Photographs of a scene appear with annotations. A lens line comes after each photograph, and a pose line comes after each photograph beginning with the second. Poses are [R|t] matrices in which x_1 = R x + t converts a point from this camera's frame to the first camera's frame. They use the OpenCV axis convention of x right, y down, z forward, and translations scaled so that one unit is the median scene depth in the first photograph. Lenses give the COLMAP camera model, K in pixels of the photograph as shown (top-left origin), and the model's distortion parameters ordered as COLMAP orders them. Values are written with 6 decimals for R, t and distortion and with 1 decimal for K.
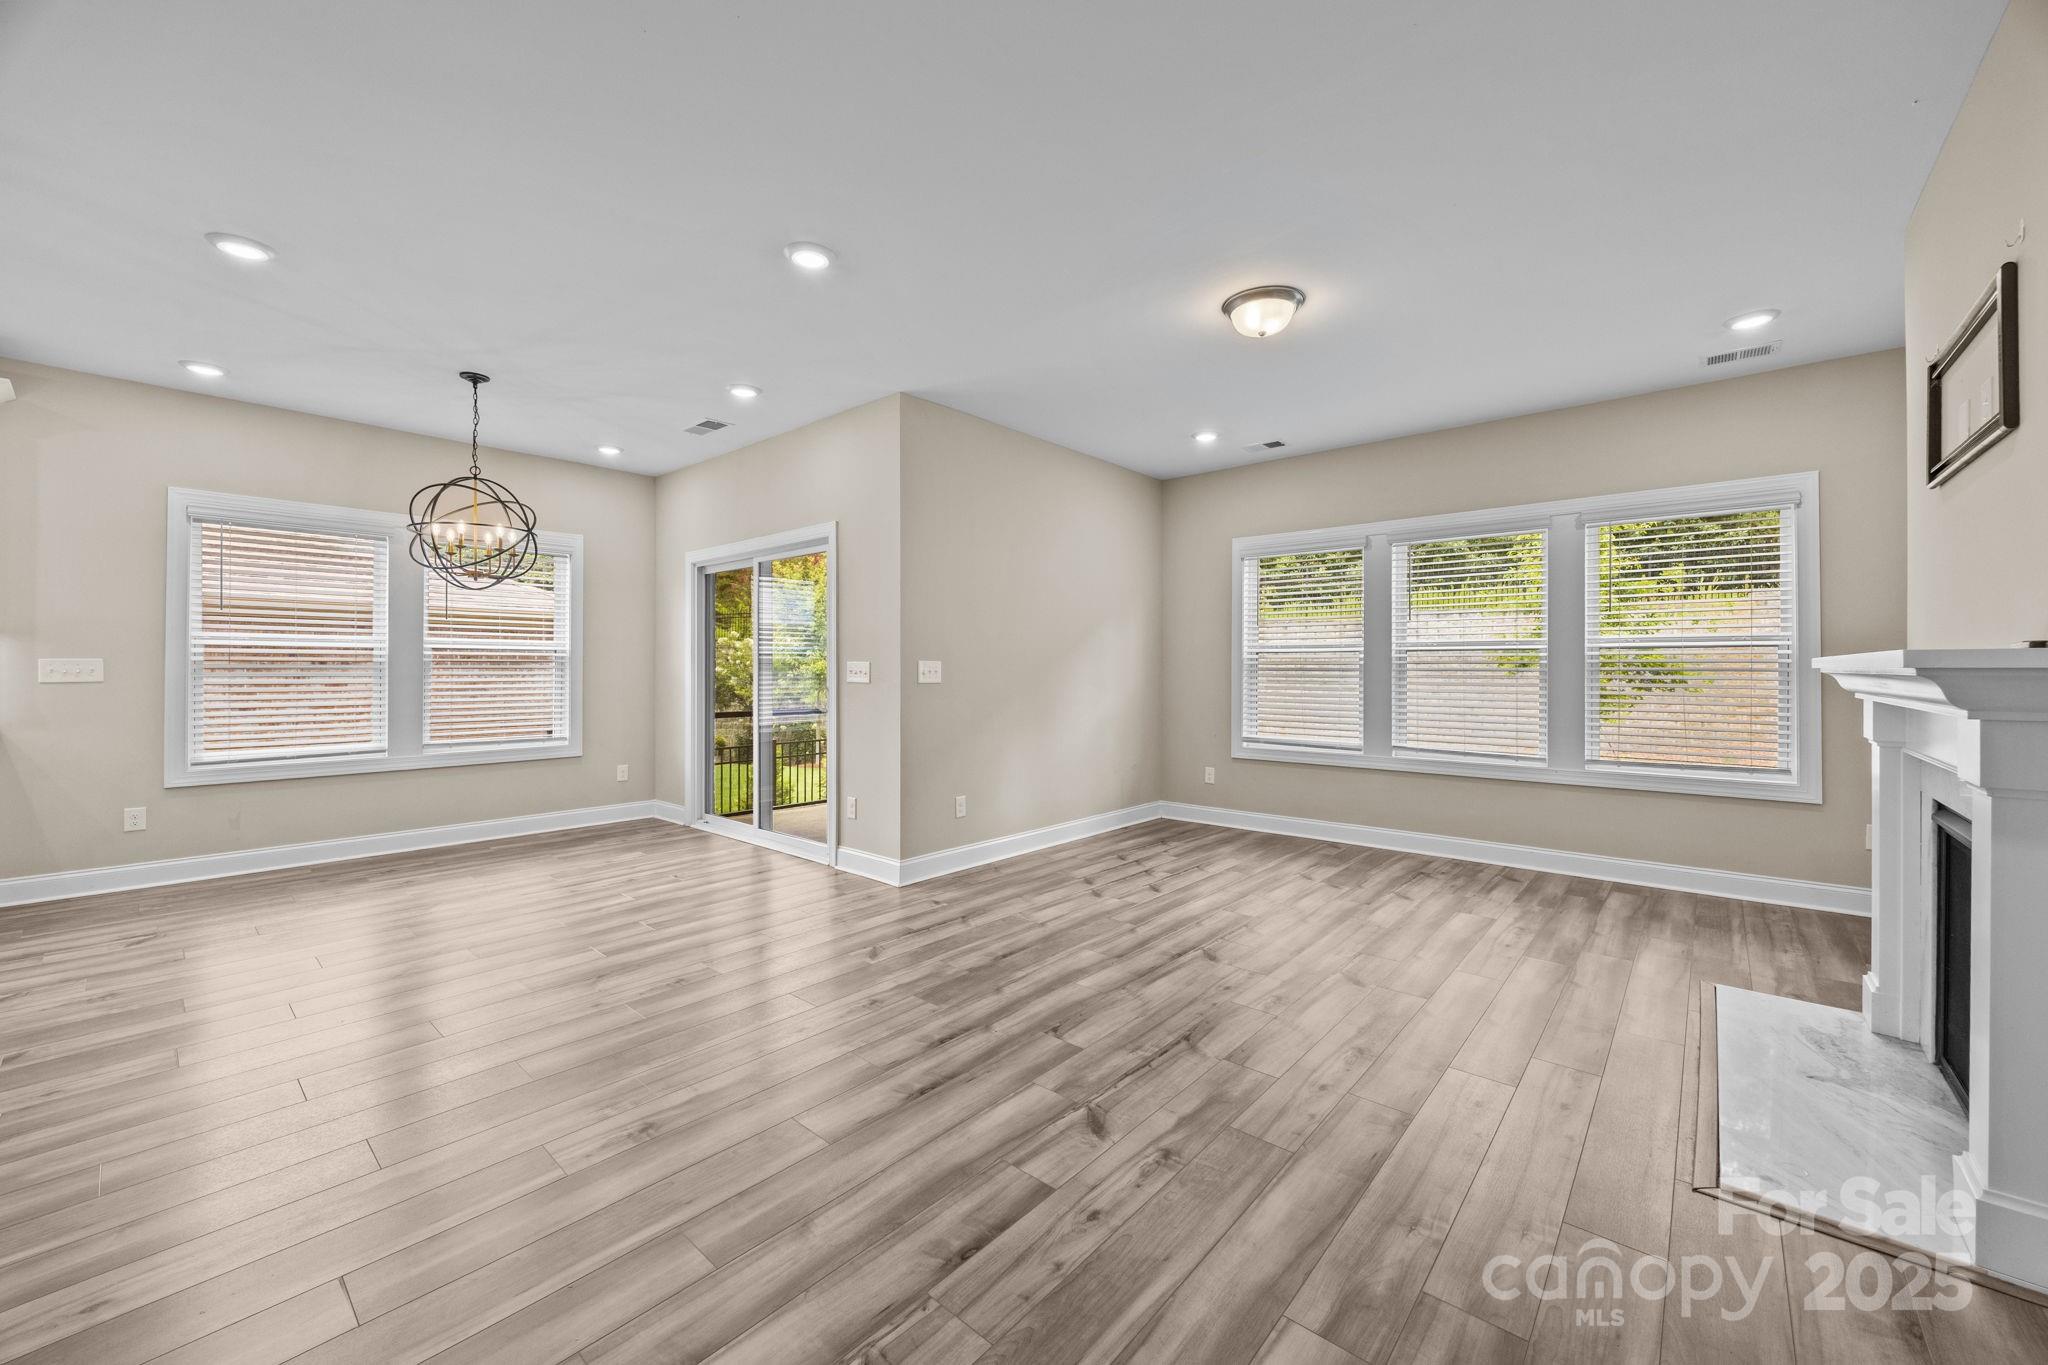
lens RADIAL K [[781.5, 0, 1031.8], [0, 781.5, 666.0], [0, 0, 1]] dist [-0.005383, -0.000462]
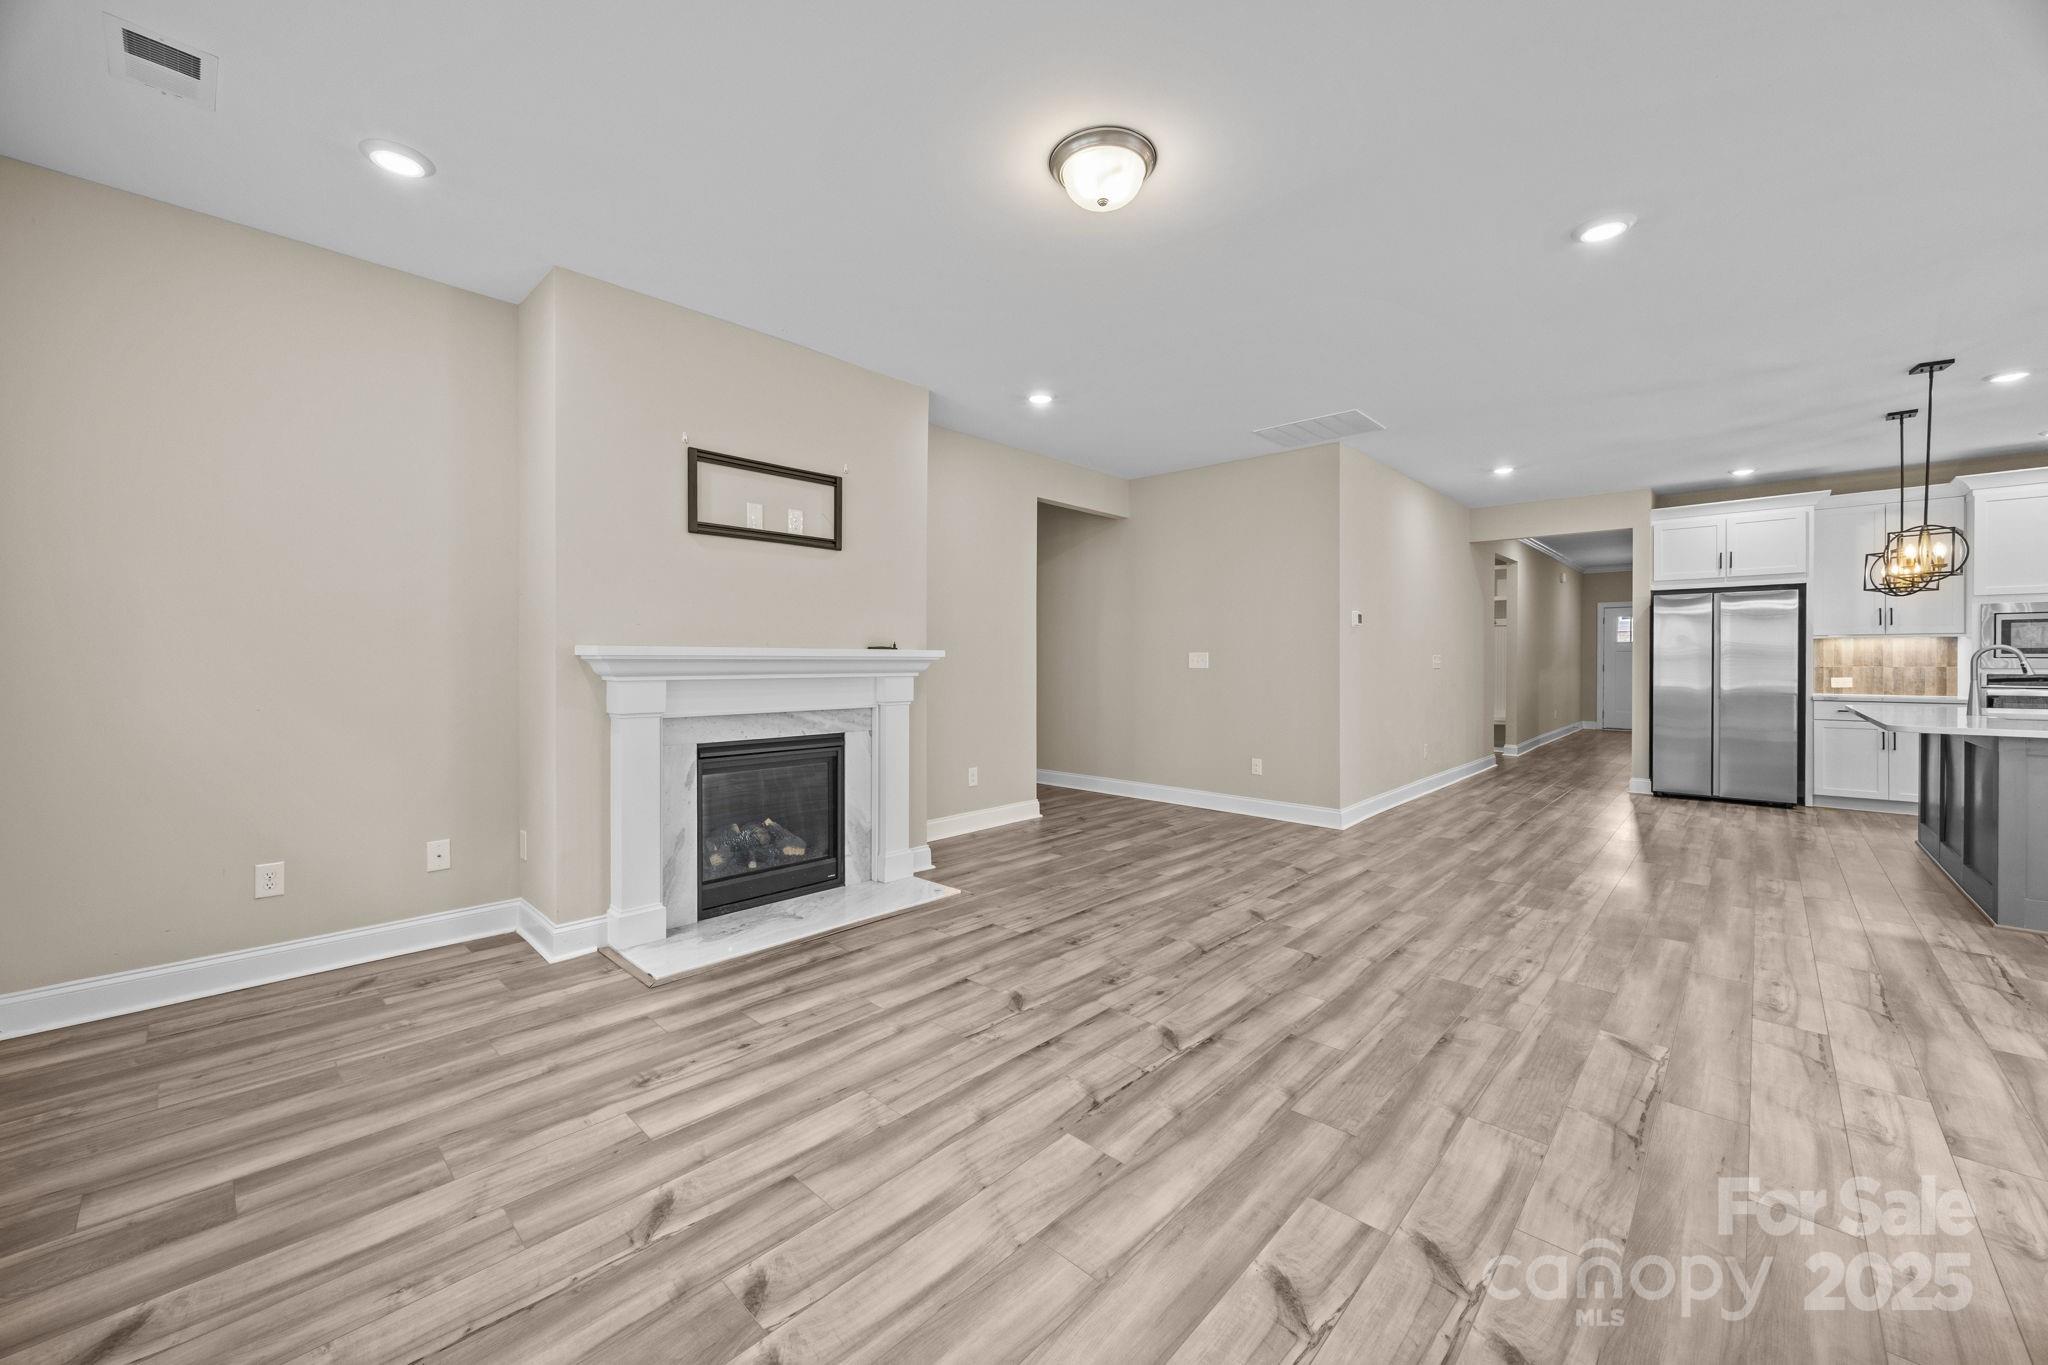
lens RADIAL K [[781.5, 0, 1018.8], [0, 781.5, 662.6], [0, 0, 1]] dist [-0.005383, -0.000462]
pose [[-0.998865, -0.003058, 0.047524, 0.295687], [-0.003126, 0.999994, -0.001356, 0.008817], [-0.047519, -0.001503, -0.998869, 1.532710]]
